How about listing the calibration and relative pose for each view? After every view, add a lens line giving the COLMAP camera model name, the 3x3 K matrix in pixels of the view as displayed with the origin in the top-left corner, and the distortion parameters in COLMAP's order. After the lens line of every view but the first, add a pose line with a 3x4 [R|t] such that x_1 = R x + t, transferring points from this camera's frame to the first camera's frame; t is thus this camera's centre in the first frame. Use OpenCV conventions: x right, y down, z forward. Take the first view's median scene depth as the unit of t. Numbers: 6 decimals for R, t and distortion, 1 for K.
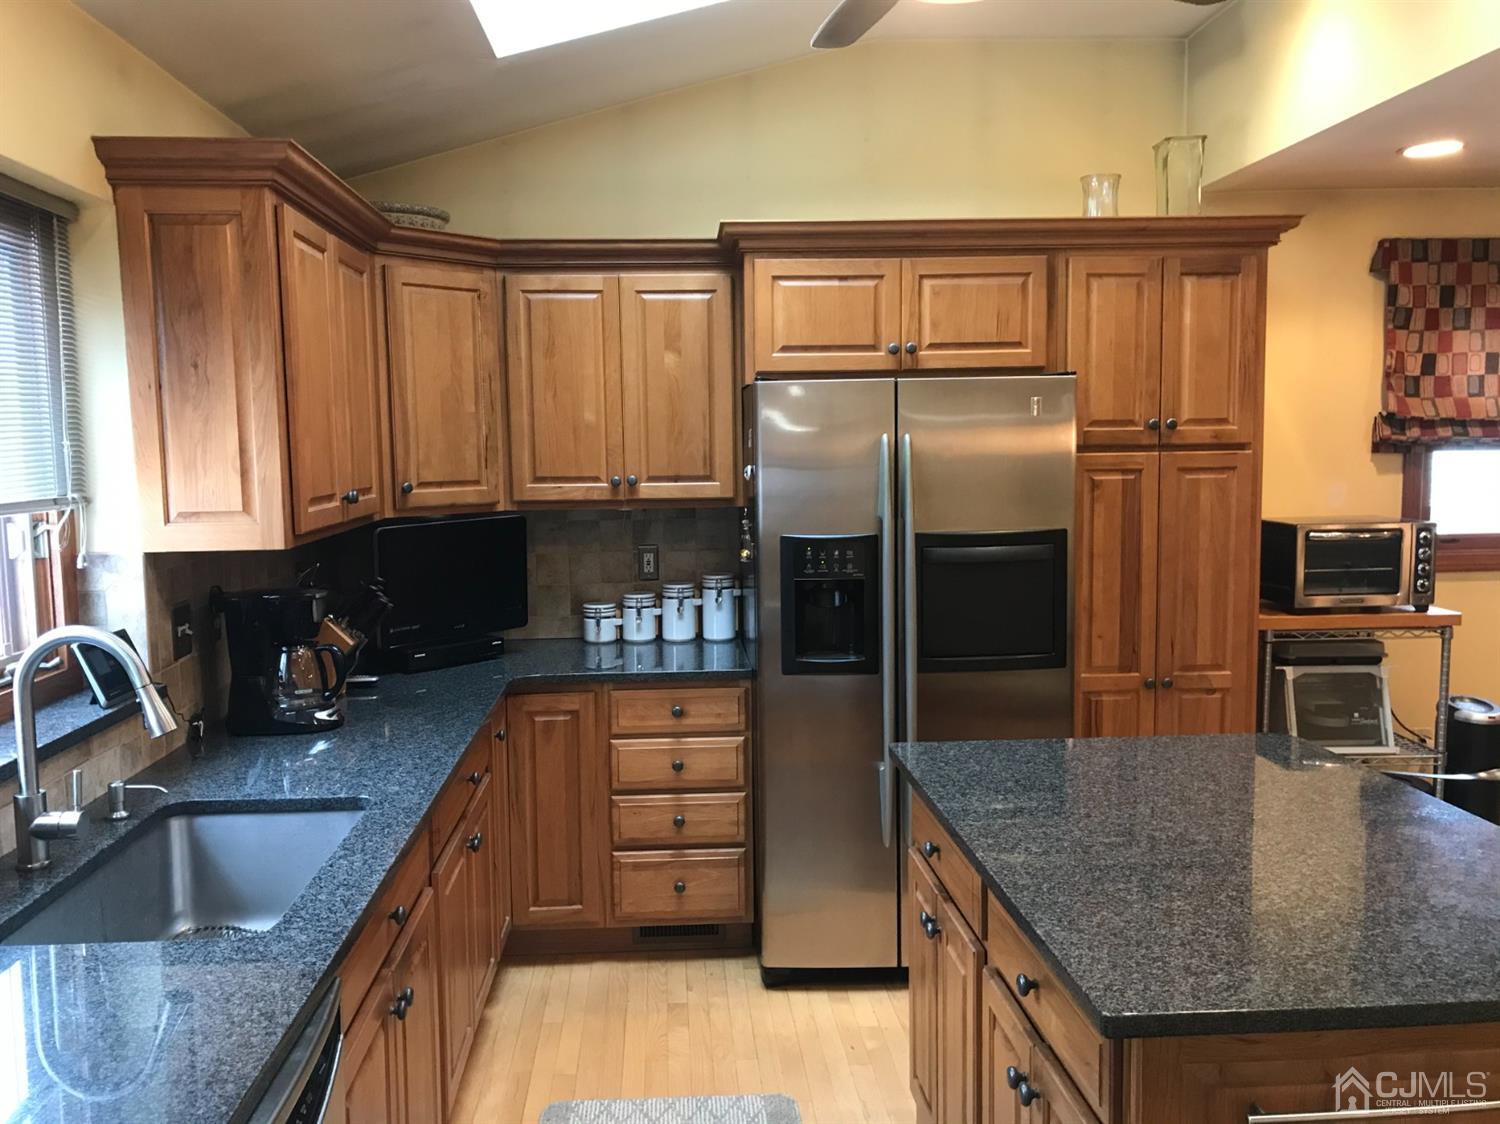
lens RADIAL K [[1233.0, 0, 740.8], [0, 1233.0, 558.0], [0, 0, 1]] dist [0.031551, -0.031451]
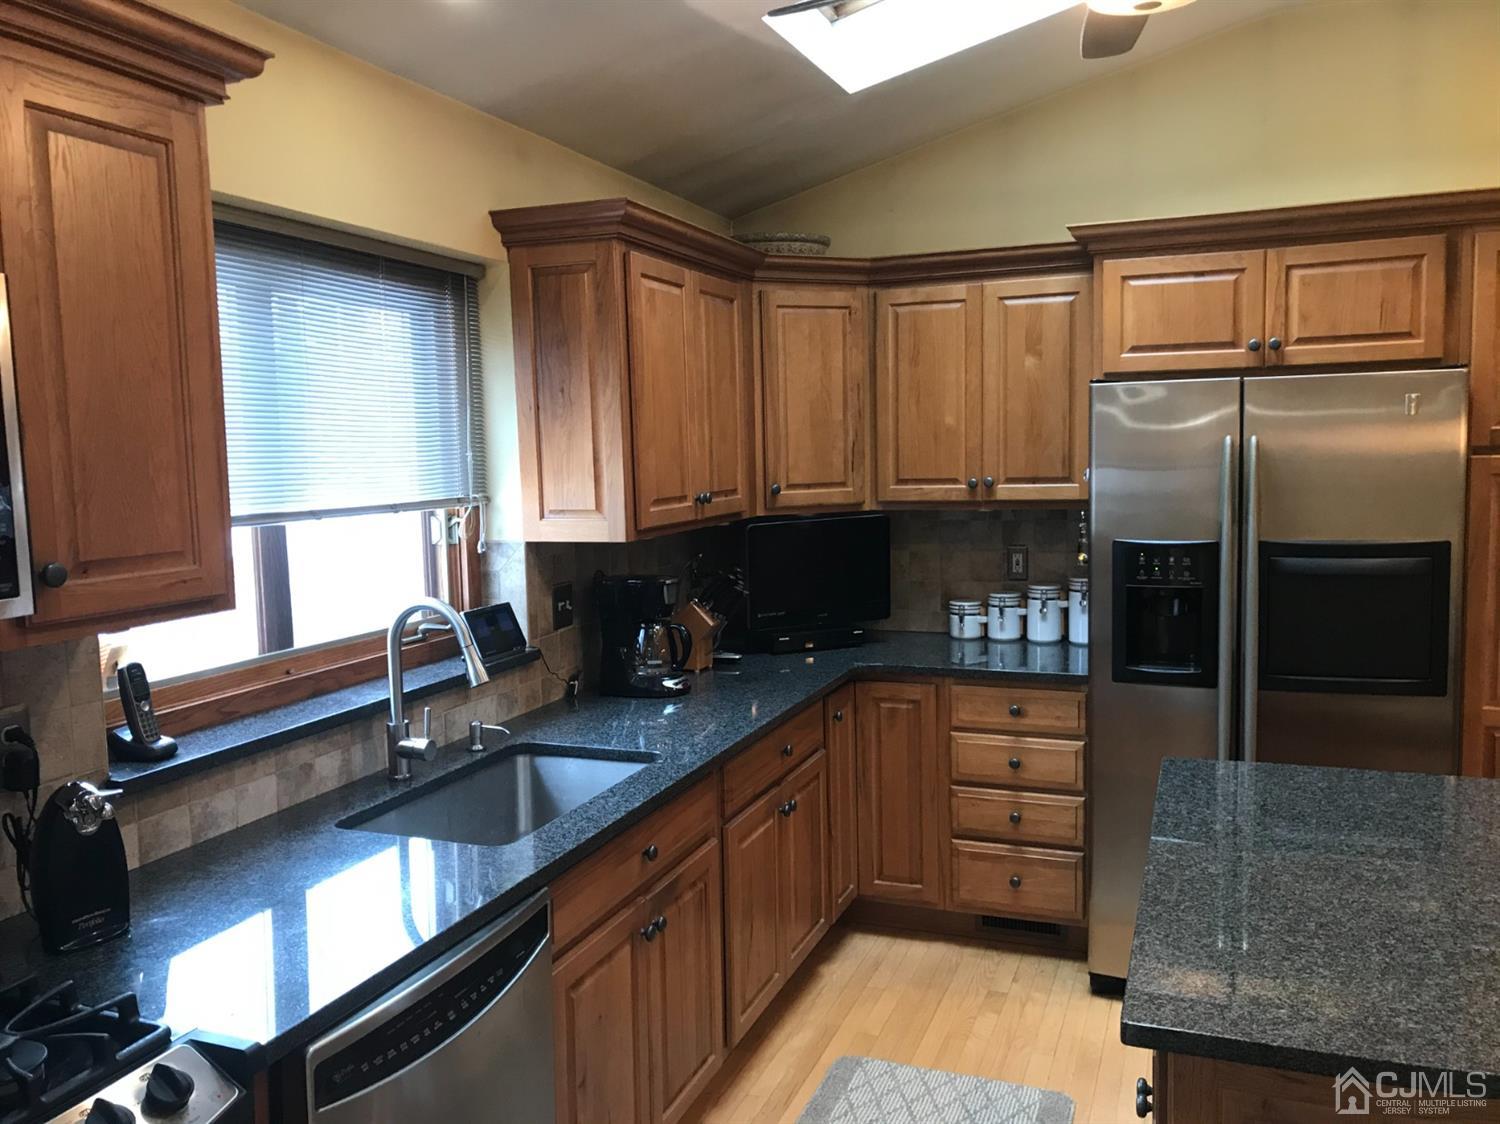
lens RADIAL K [[1233.0, 0, 739.7], [0, 1233.0, 562.1], [0, 0, 1]] dist [0.031551, -0.031451]
pose [[0.908079, 0.033405, -0.417465, 0.167031], [-0.029881, 0.999441, 0.014976, -0.006458], [0.417732, -0.001125, 0.908570, -0.024872]]
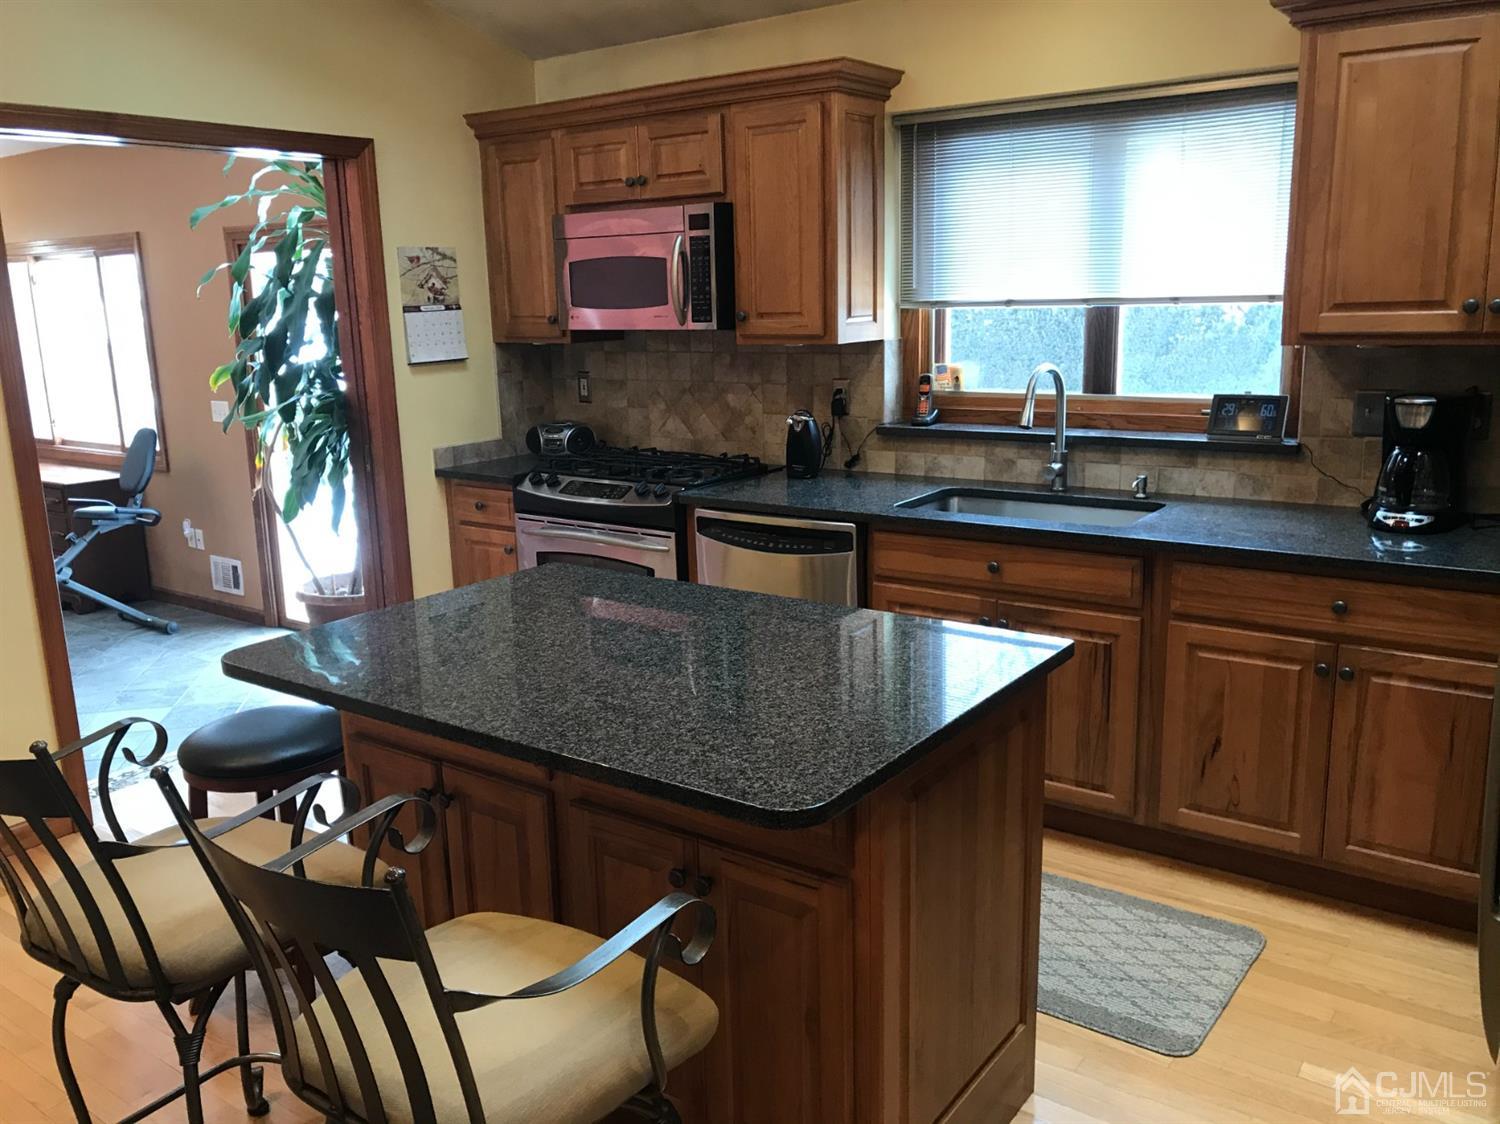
lens RADIAL K [[1233.0, 0, 737.2], [0, 1233.0, 566.1], [0, 0, 1]] dist [0.031551, -0.031451]
pose [[-0.640663, 0.199828, -0.741364, 0.653229], [-0.034153, 0.957168, 0.287510, -0.093930], [0.767062, 0.209517, -0.606397, 0.996917]]
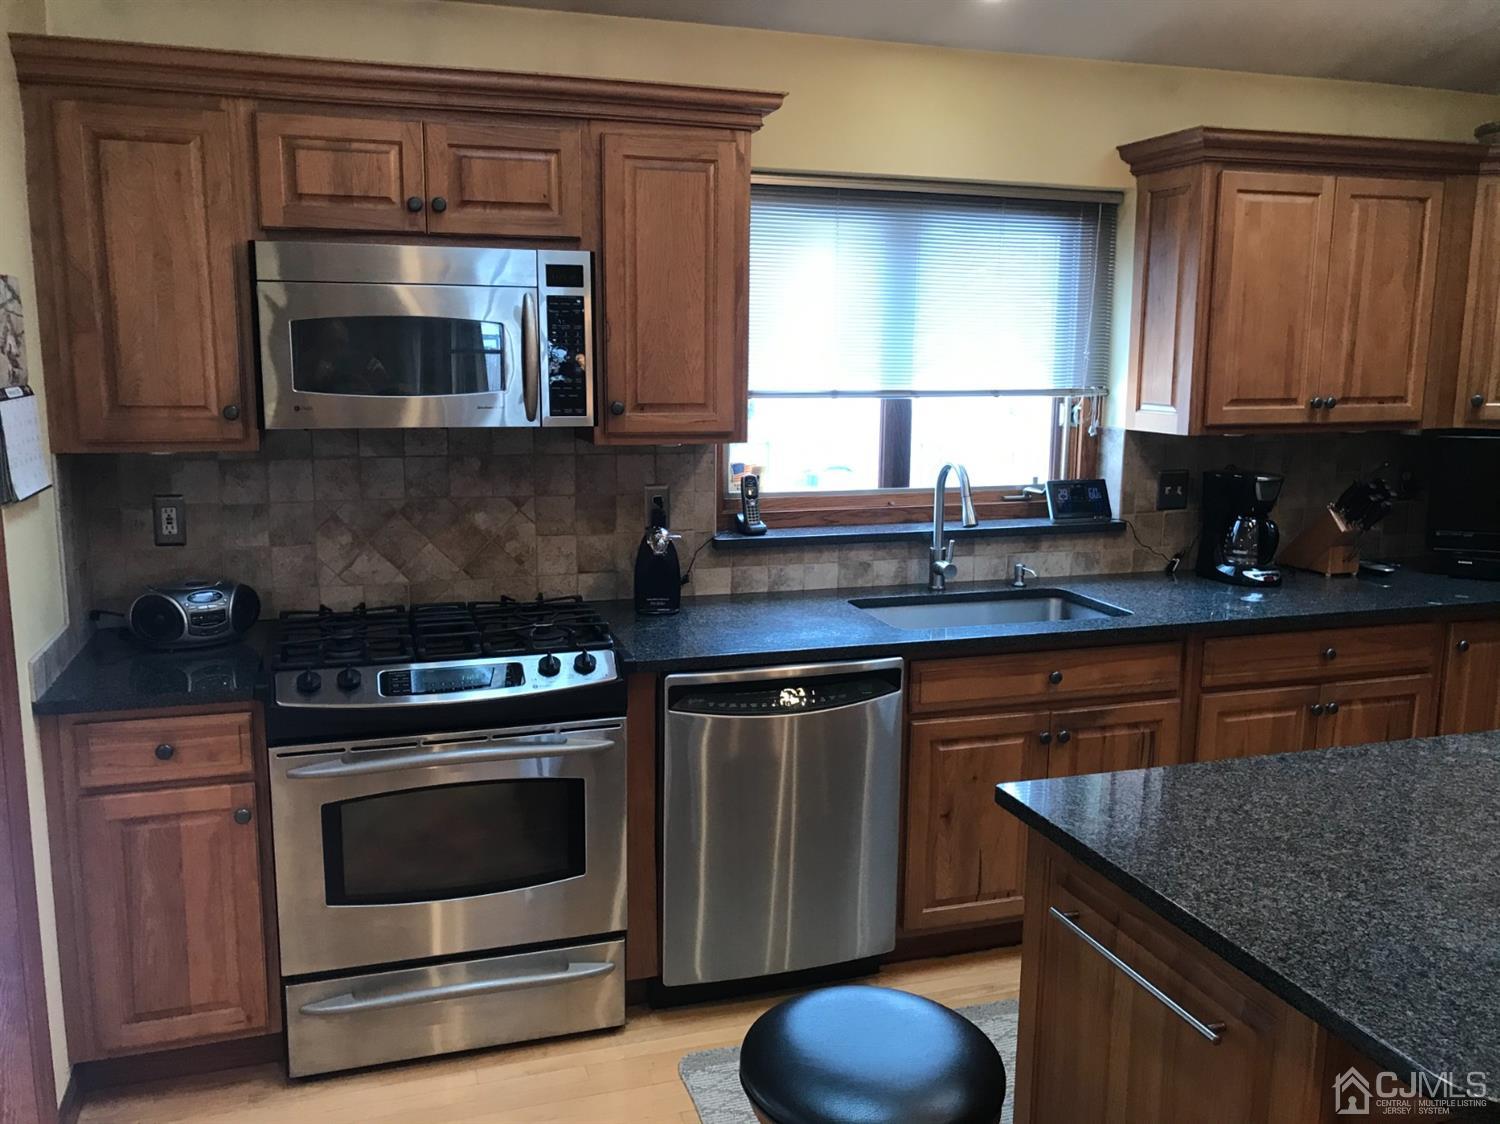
lens RADIAL K [[1233.0, 0, 741.0], [0, 1233.0, 555.9], [0, 0, 1]] dist [0.031551, -0.031451]
pose [[0.247190, 0.174686, -0.953091, 0.594816], [-0.101296, 0.982884, 0.153875, -0.026371], [0.963658, 0.058508, 0.260654, 0.139185]]
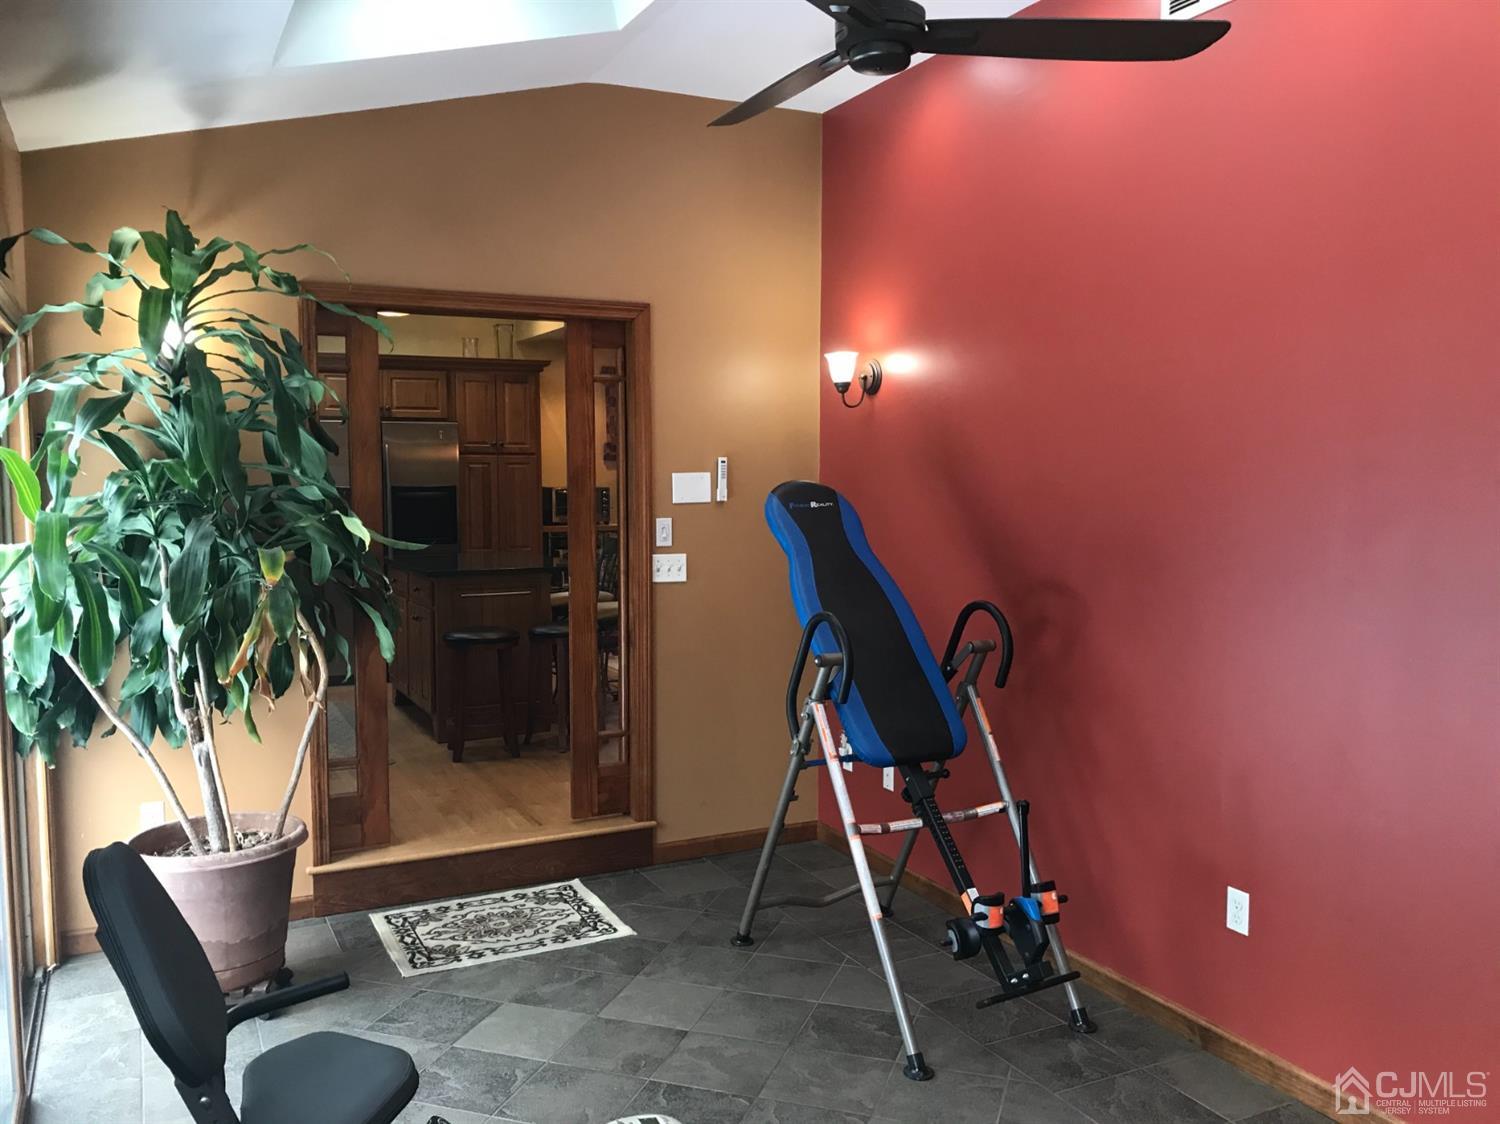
lens RADIAL K [[1233.0, 0, 753.6], [0, 1233.0, 564.0], [0, 0, 1]] dist [0.031551, -0.031451]
pose [[0.919135, -0.015348, 0.393643, -0.149780], [0.025107, 0.999492, -0.019654, 0.185439], [-0.393141, 0.027948, 0.919053, -1.399745]]
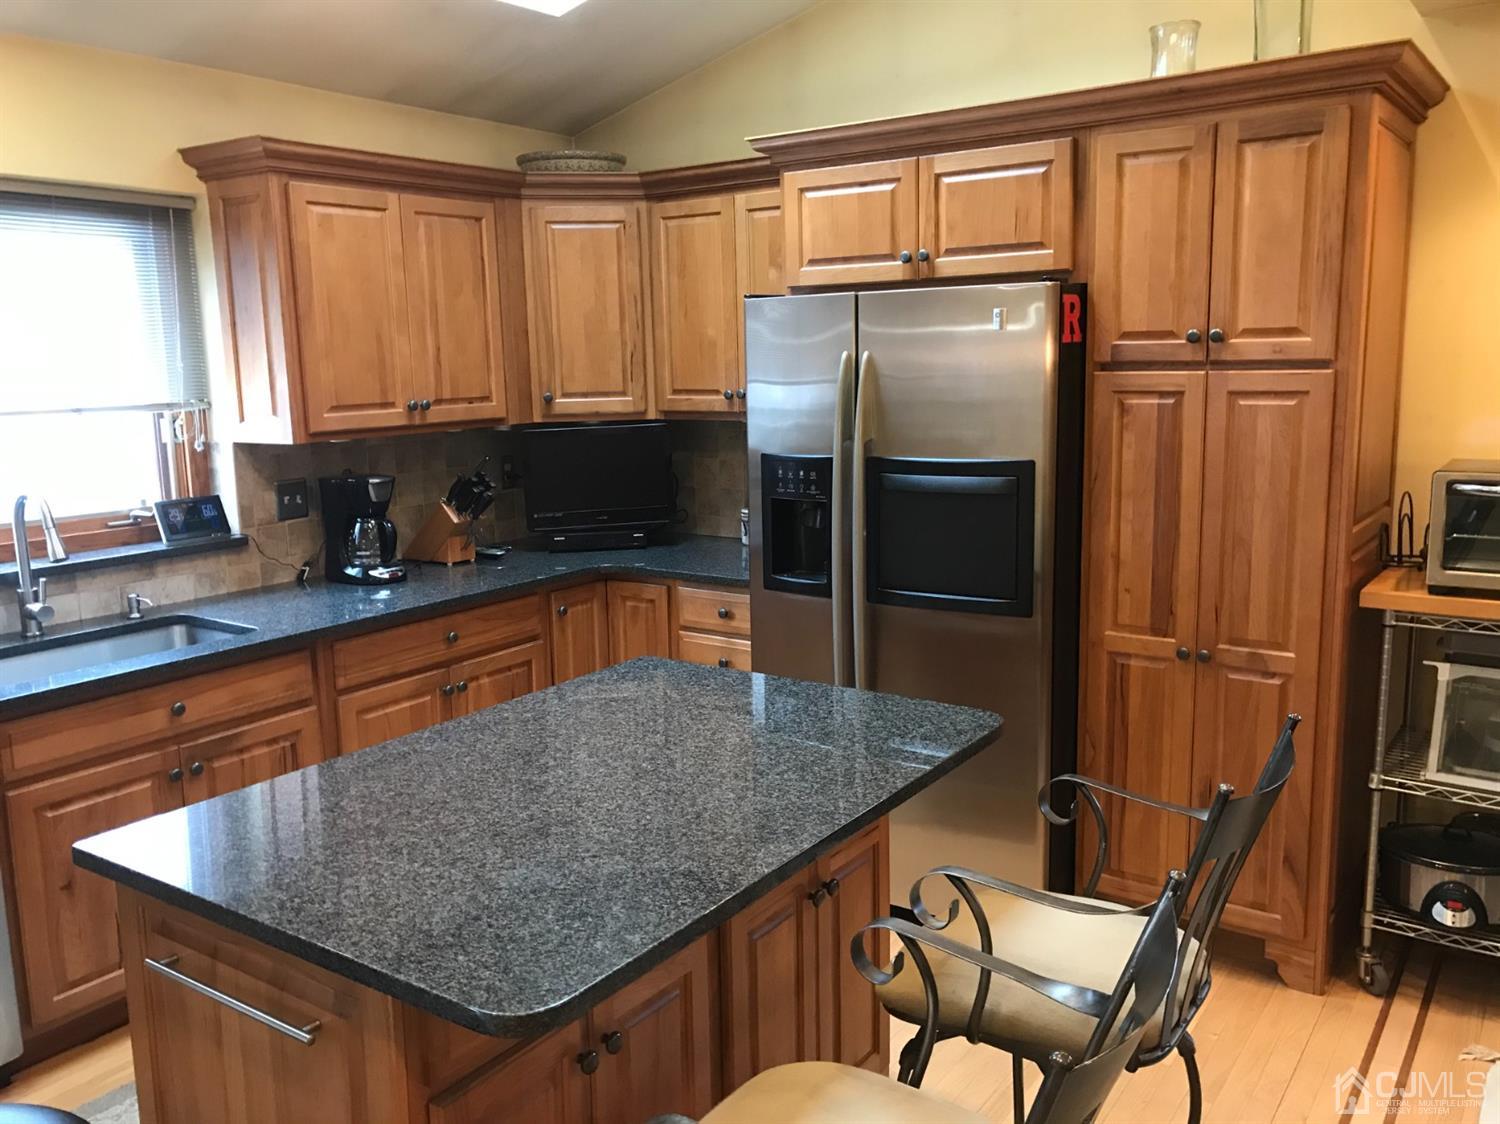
lens RADIAL K [[1233.0, 0, 739.1], [0, 1233.0, 559.3], [0, 0, 1]] dist [0.031551, -0.031451]
pose [[0.778660, 0.101723, -0.619145, 0.624748], [-0.048460, 0.993573, 0.102294, -0.032089], [0.625571, -0.049648, 0.778586, 0.181373]]
